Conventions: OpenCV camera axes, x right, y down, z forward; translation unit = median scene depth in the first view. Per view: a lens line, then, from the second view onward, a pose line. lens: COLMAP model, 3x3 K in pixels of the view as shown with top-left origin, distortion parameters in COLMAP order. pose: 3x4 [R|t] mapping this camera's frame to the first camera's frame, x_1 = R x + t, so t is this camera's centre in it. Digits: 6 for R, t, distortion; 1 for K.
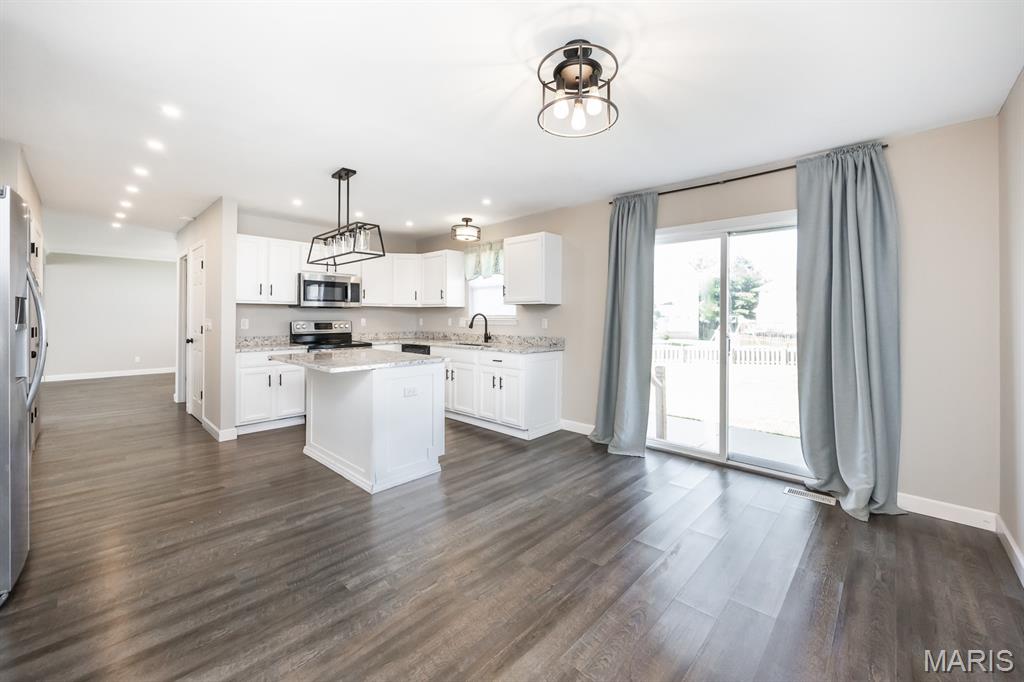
lens RADIAL K [[407.2, 0, 530.9], [0, 407.2, 318.3], [0, 0, 1]] dist [-0.005520, 0.000113]
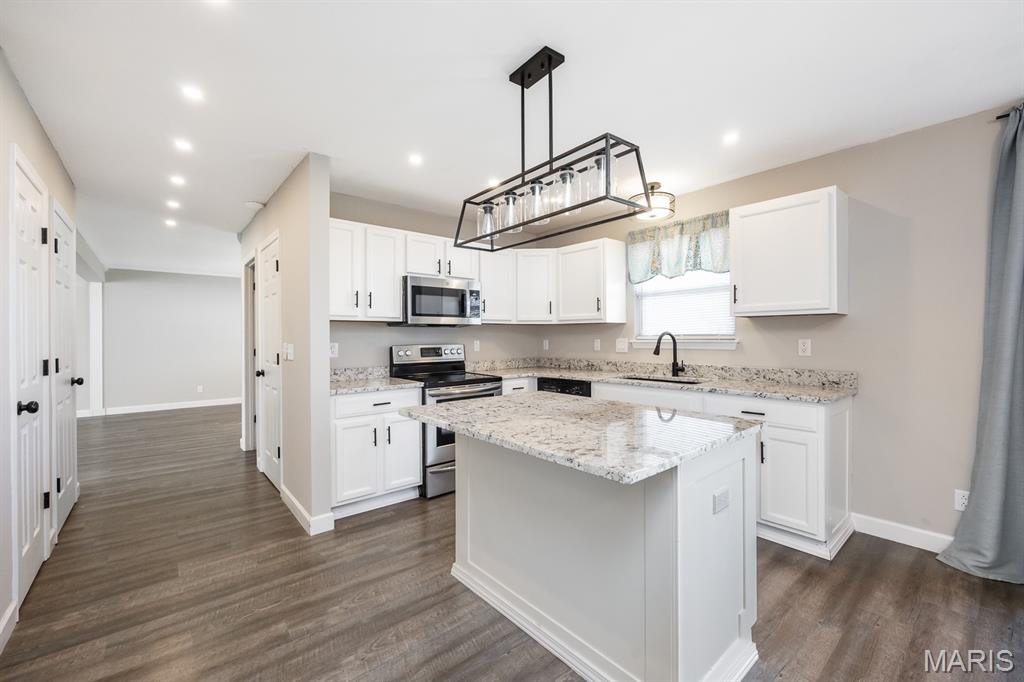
lens RADIAL K [[407.2, 0, 504.8], [0, 407.2, 343.7], [0, 0, 1]] dist [-0.005520, 0.000113]
pose [[0.990999, -0.006175, -0.133724, -0.299755], [0.007917, 0.999891, 0.012497, -0.003405], [0.133632, -0.013443, 0.990940, 0.326145]]
